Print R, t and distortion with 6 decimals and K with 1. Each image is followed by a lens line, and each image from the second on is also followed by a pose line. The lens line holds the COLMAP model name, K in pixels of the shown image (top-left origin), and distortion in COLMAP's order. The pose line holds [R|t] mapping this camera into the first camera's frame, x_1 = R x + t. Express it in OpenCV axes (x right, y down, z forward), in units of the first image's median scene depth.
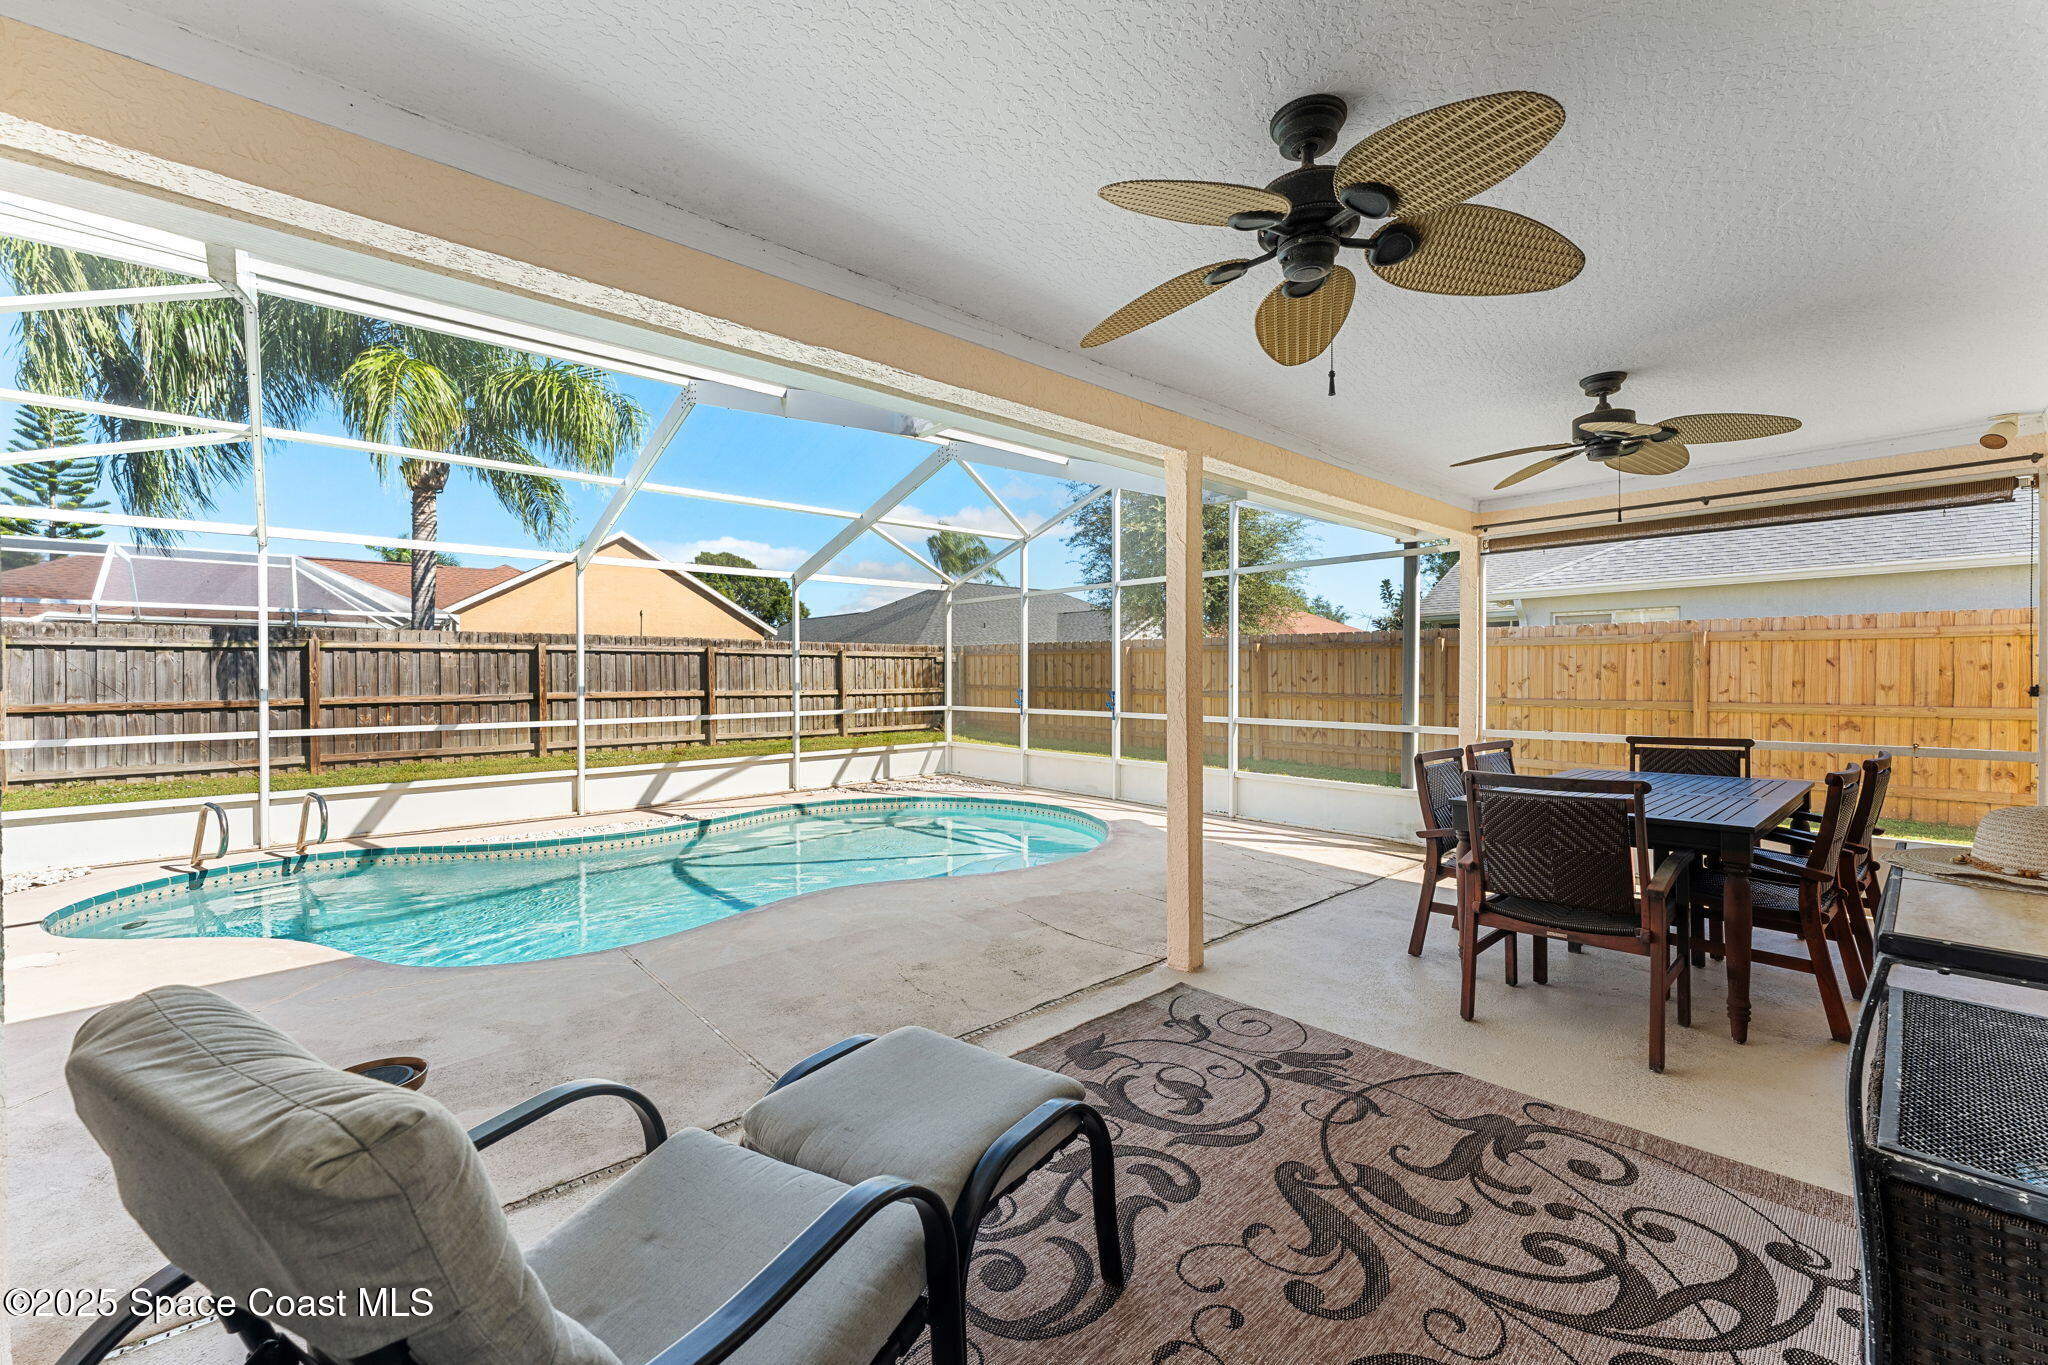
lens RADIAL K [[815.9, 0, 1024.0], [0, 815.9, 682.5], [0, 0, 1]] dist [0.002013, 0.000129]
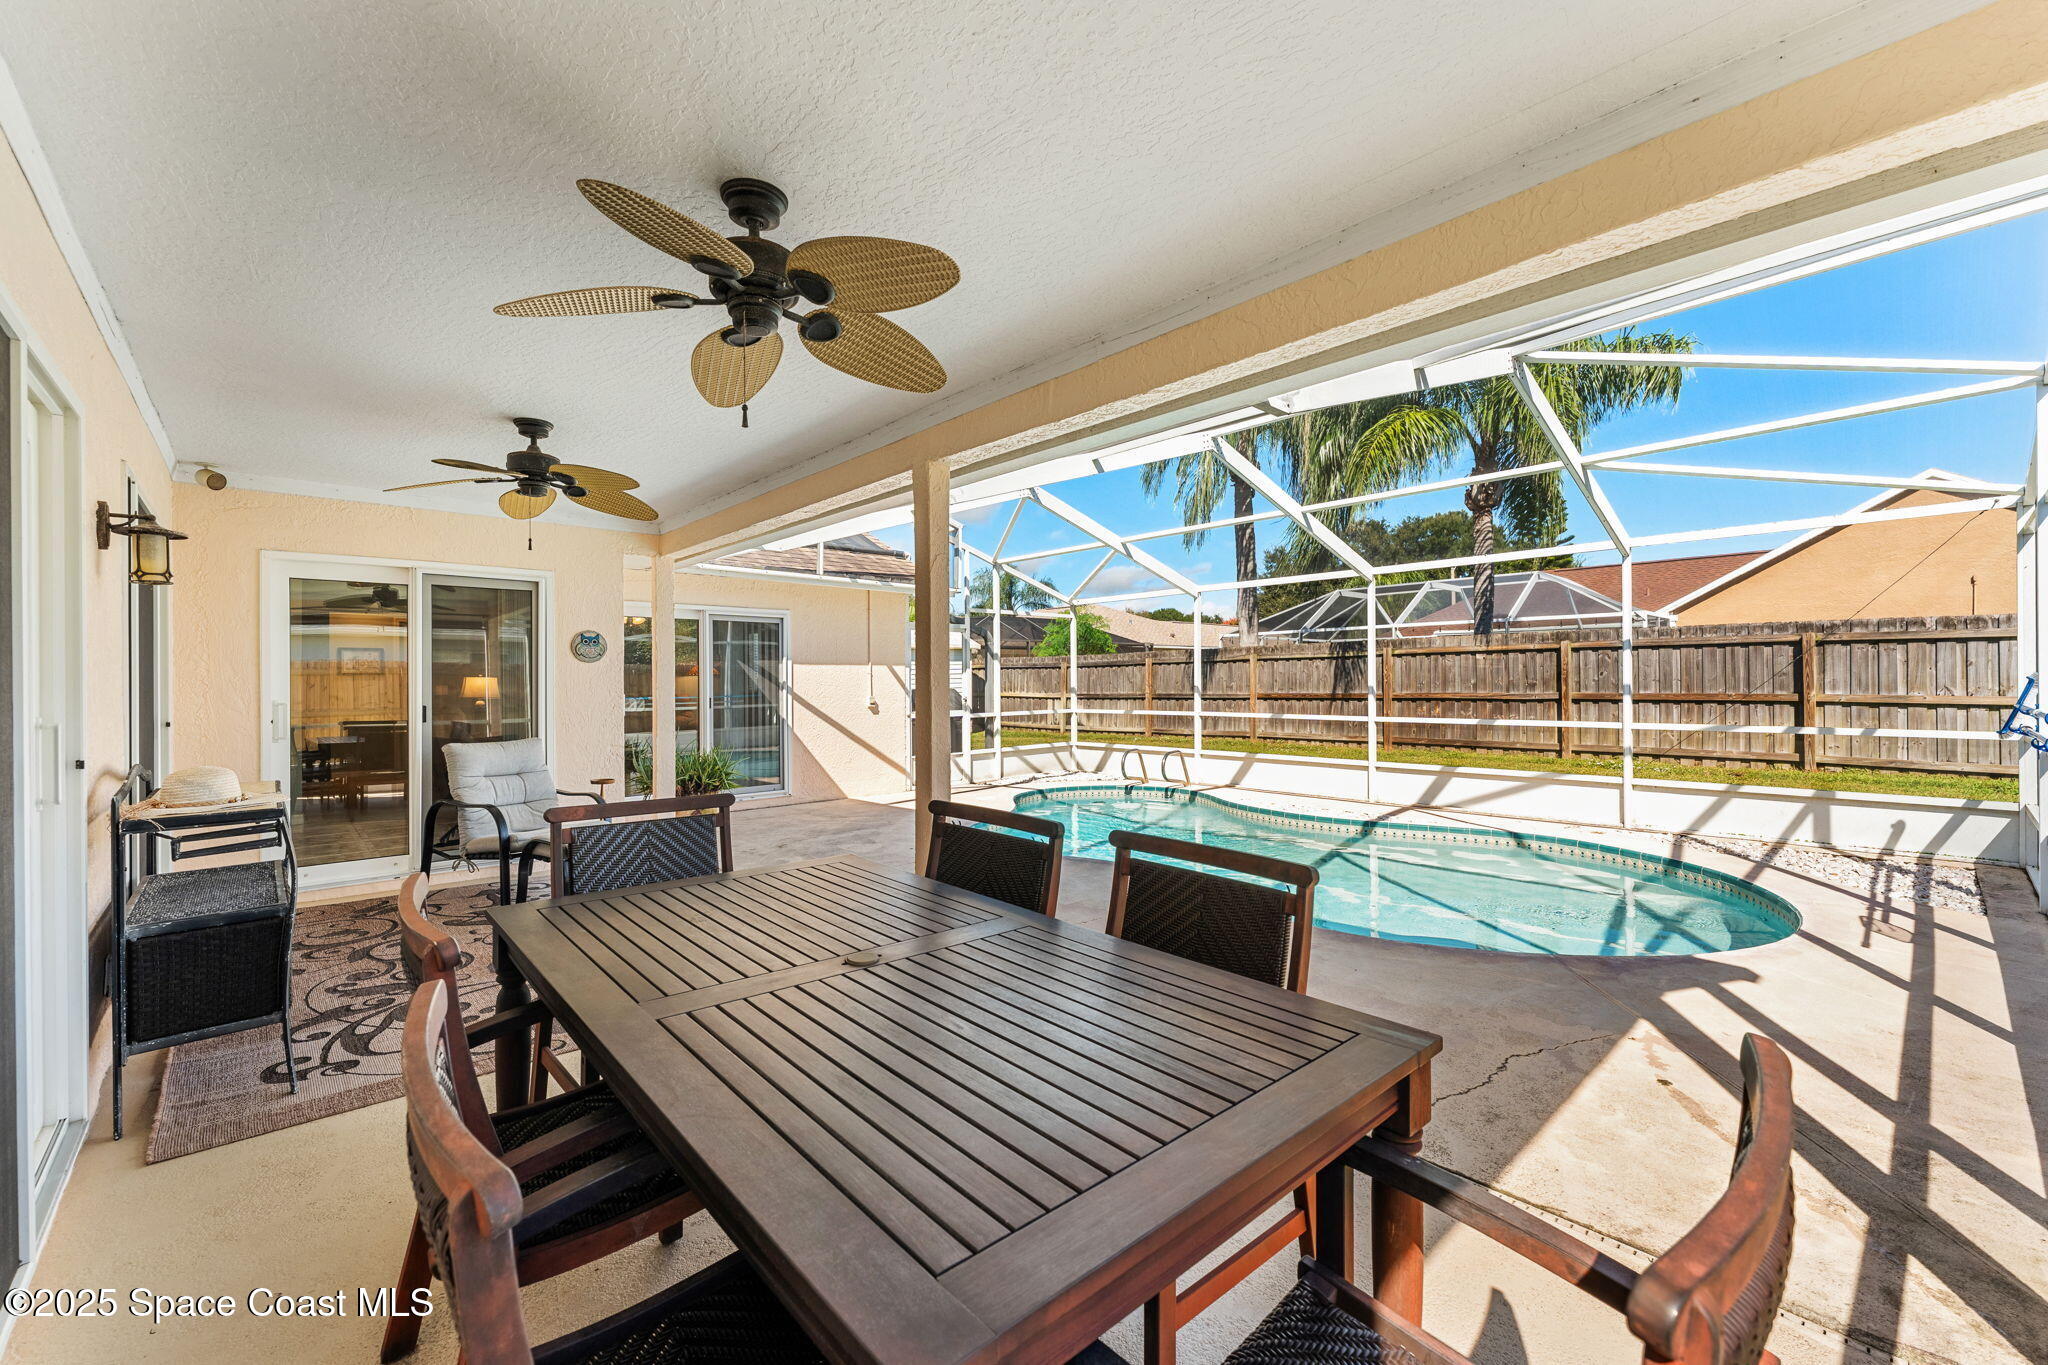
lens RADIAL K [[828.3, 0, 1024.0], [0, 828.3, 682.5], [0, 0, 1]] dist [0.002983, 0.000272]
pose [[0.001164, 0.007754, -0.999969, 0.443875], [-0.000265, 0.999970, 0.007753, -0.006701], [0.999999, 0.000256, 0.001166, 0.404829]]
